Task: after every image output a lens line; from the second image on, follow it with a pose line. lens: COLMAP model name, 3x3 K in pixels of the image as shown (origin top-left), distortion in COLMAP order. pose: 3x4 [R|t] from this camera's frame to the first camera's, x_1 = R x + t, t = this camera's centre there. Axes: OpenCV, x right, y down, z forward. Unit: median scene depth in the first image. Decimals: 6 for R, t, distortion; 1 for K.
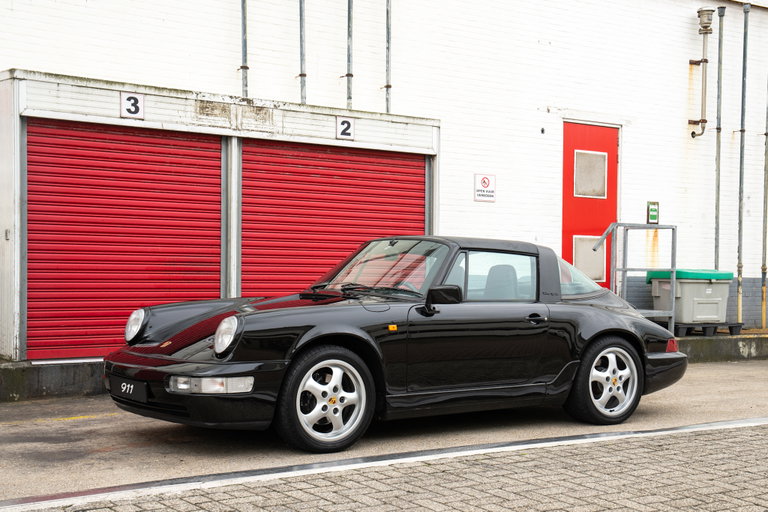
lens RADIAL K [[1122.3, 0, 382.1], [0, 1122.3, 286.9], [0, 0, 1]] dist [0.079039, 0.000000]
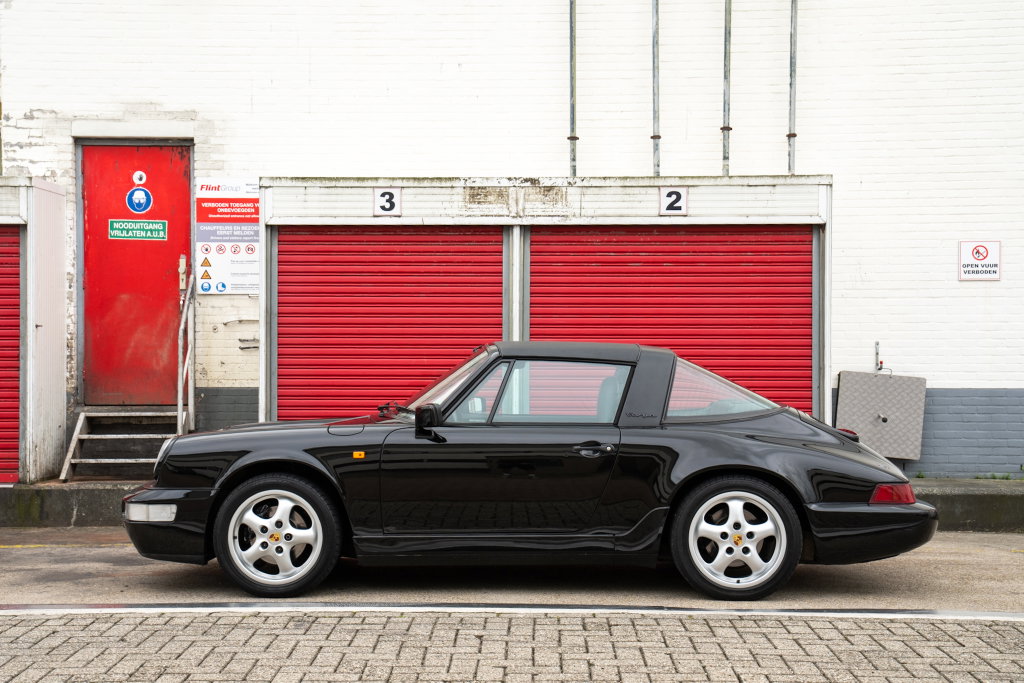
lens RADIAL K [[1427.3, 0, 493.4], [0, 1427.3, 369.2], [0, 0, 1]] dist [0.119624, 0.000000]
pose [[0.783878, -0.013796, -0.620762, 0.455788], [-0.000110, 0.999750, -0.022358, -0.002275], [0.620915, 0.017594, 0.783680, 0.138451]]
